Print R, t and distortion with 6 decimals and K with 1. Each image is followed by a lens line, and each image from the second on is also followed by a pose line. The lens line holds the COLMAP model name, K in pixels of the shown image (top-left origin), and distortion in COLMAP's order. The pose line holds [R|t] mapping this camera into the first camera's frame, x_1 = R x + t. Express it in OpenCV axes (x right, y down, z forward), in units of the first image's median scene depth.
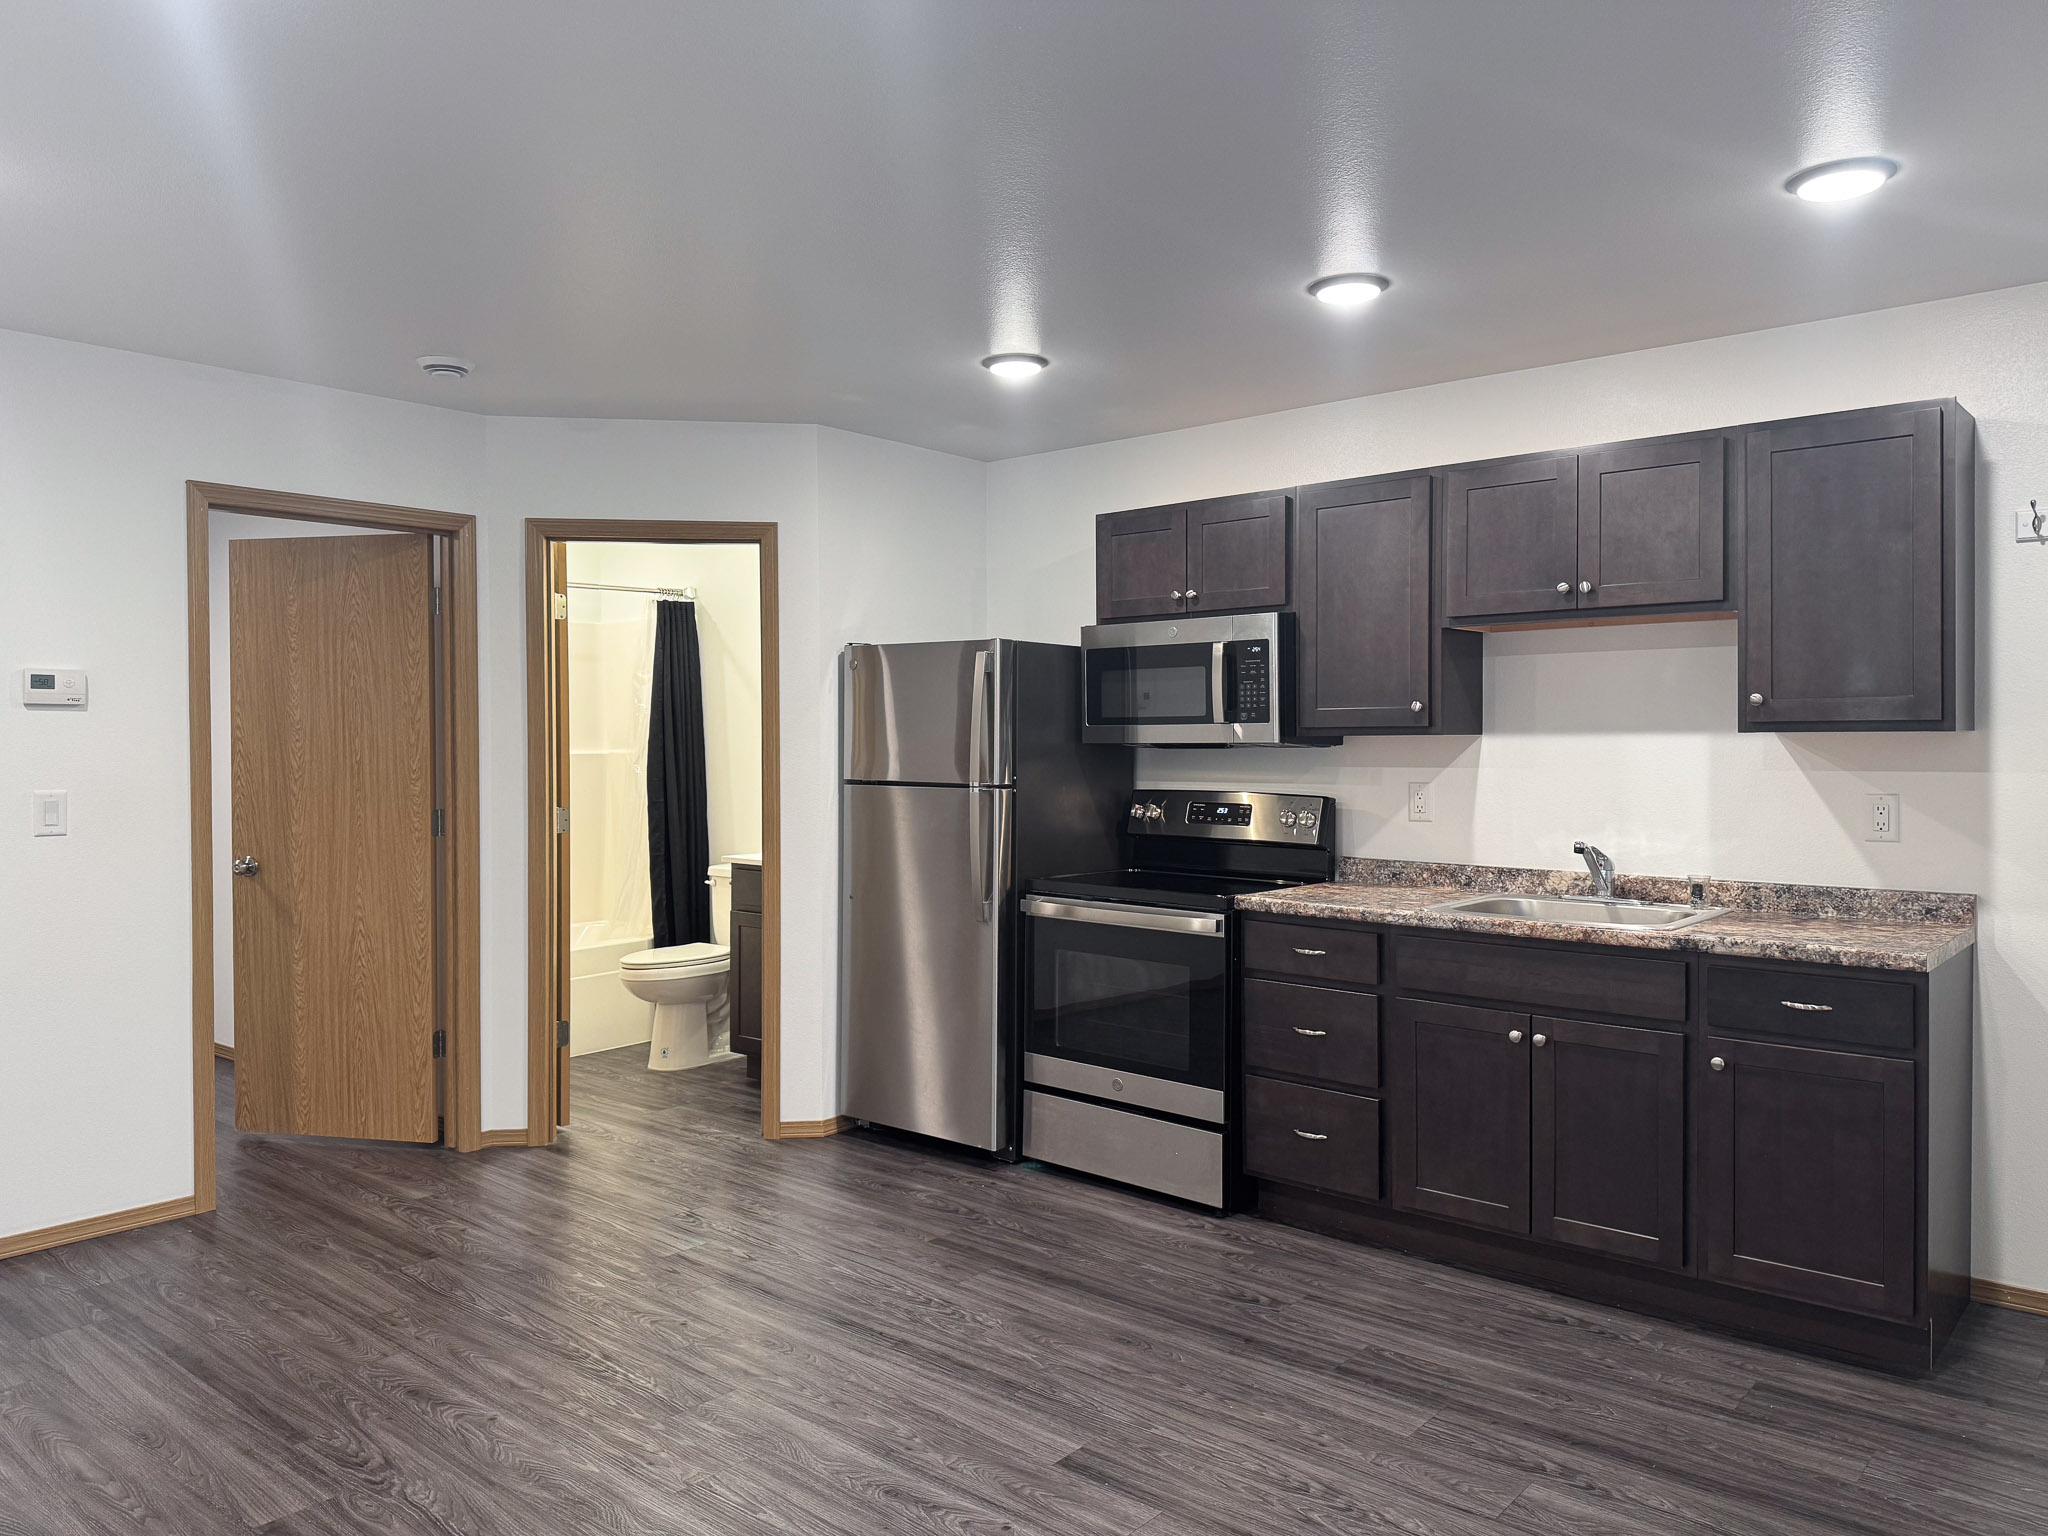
lens RADIAL K [[1428.9, 0, 1025.2], [0, 1428.9, 777.7], [0, 0, 1]] dist [0.004122, -0.012348]
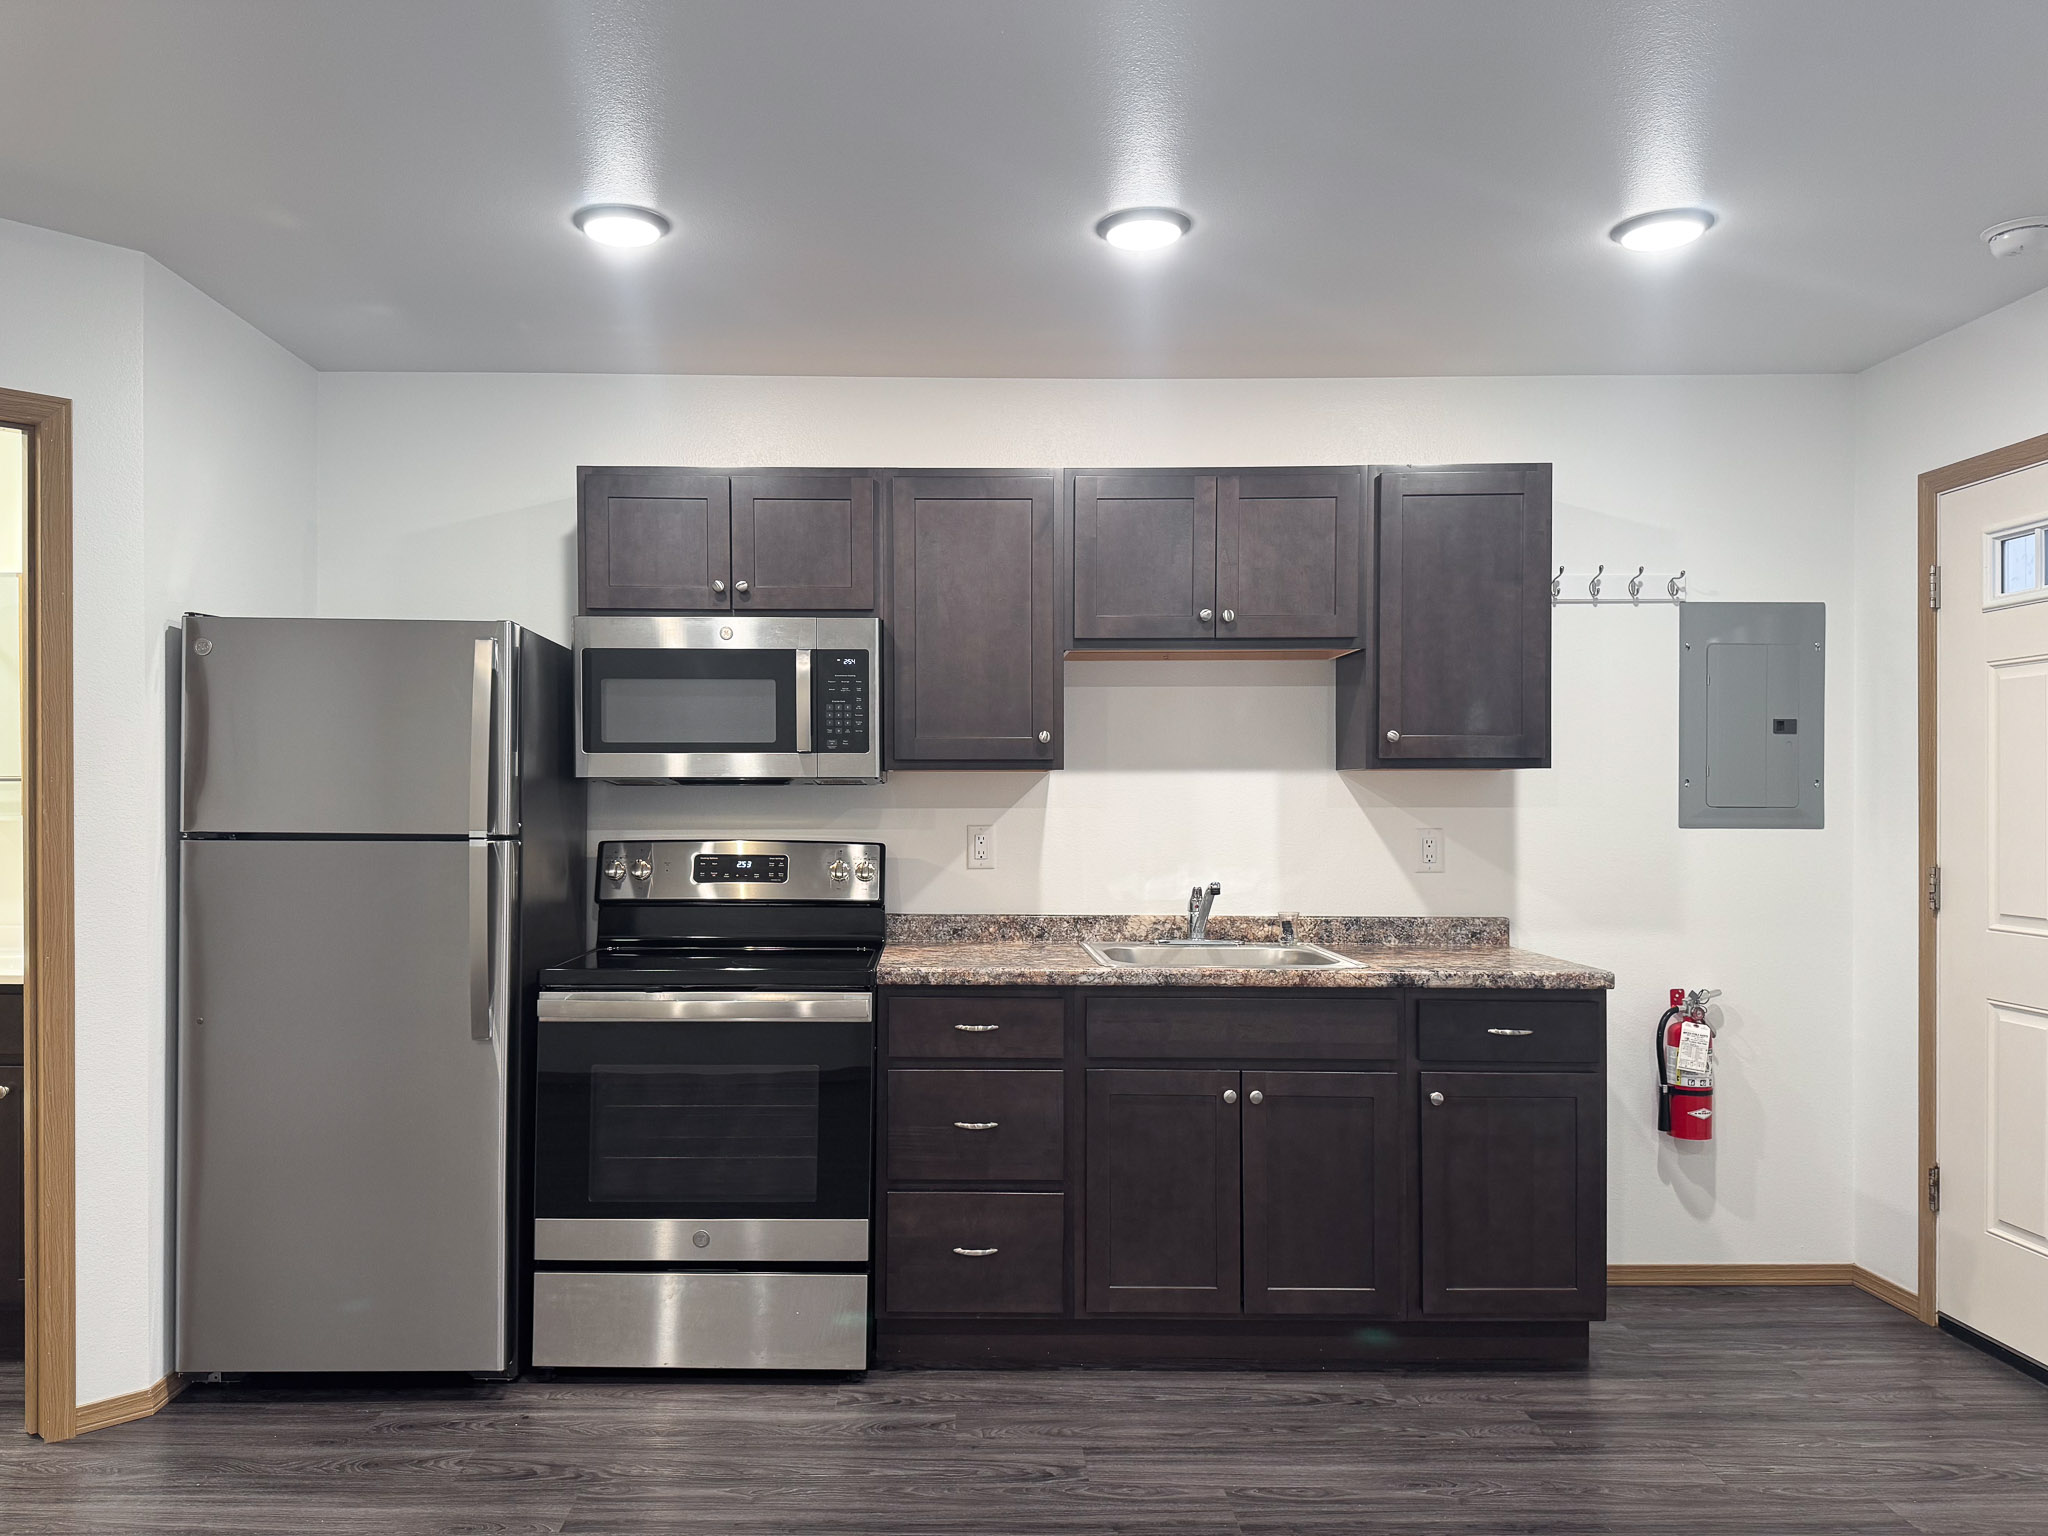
lens RADIAL K [[1500.9, 0, 983.0], [0, 1500.9, 789.7], [0, 0, 1]] dist [0.037834, -0.052559]
pose [[0.753839, 0.005205, 0.657038, -0.362060], [0.012736, 0.999665, -0.022532, 0.003457], [-0.656936, 0.025353, 0.753520, 0.330805]]
